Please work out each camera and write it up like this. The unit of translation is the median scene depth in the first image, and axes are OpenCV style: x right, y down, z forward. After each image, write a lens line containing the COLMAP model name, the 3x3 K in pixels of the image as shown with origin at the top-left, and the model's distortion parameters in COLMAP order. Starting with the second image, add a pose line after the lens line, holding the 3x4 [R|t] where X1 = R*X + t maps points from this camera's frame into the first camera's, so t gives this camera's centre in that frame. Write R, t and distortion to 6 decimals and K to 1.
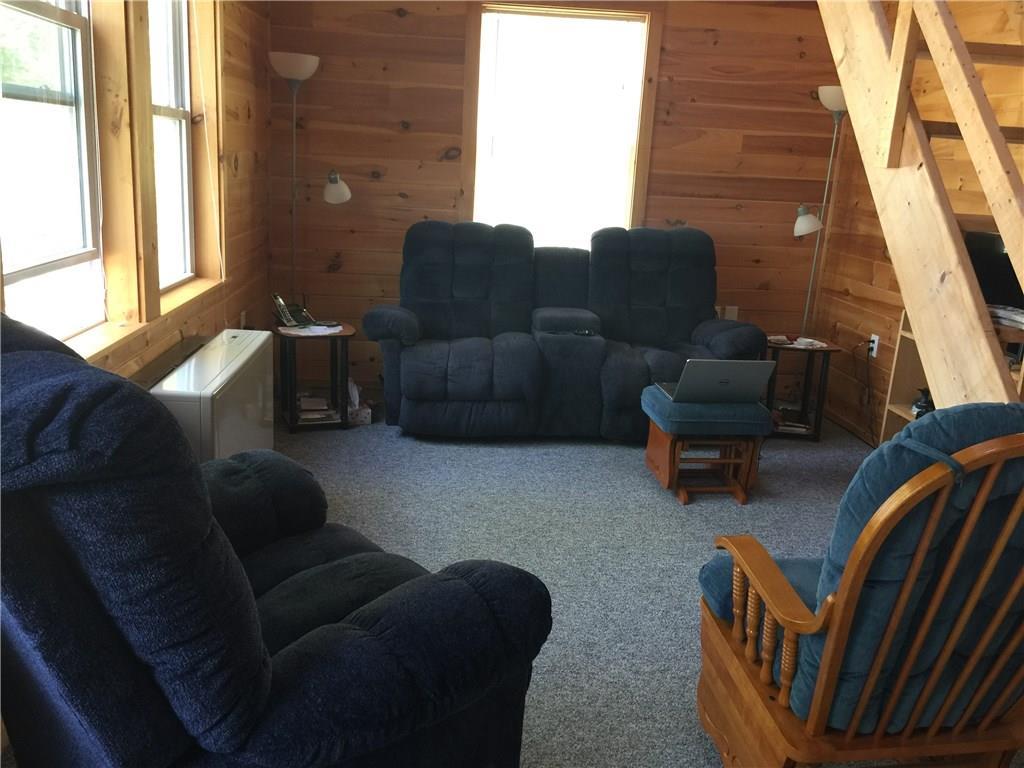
lens RADIAL K [[876.0, 0, 520.2], [0, 876.0, 387.1], [0, 0, 1]] dist [0.063144, -0.060197]
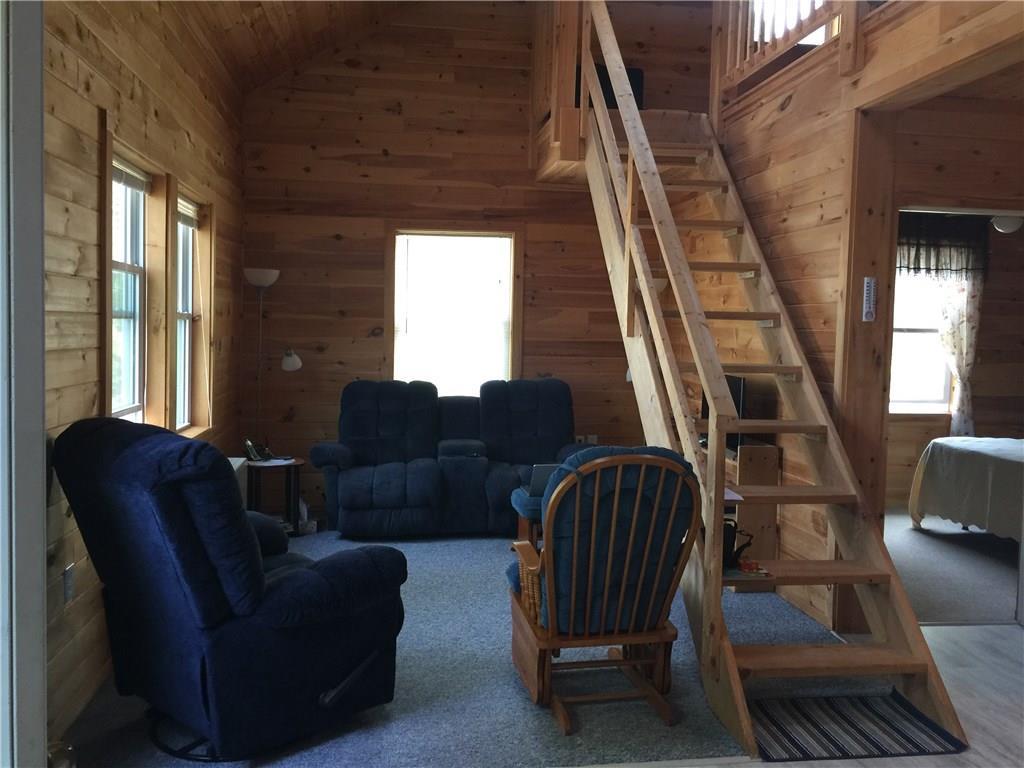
lens RADIAL K [[876.0, 0, 511.0], [0, 876.0, 373.6], [0, 0, 1]] dist [0.063144, -0.060197]
pose [[0.998072, -0.037679, 0.049326, 0.067249], [0.046582, 0.979889, -0.194030, 0.079673], [-0.041023, 0.195953, 0.979755, -0.364412]]
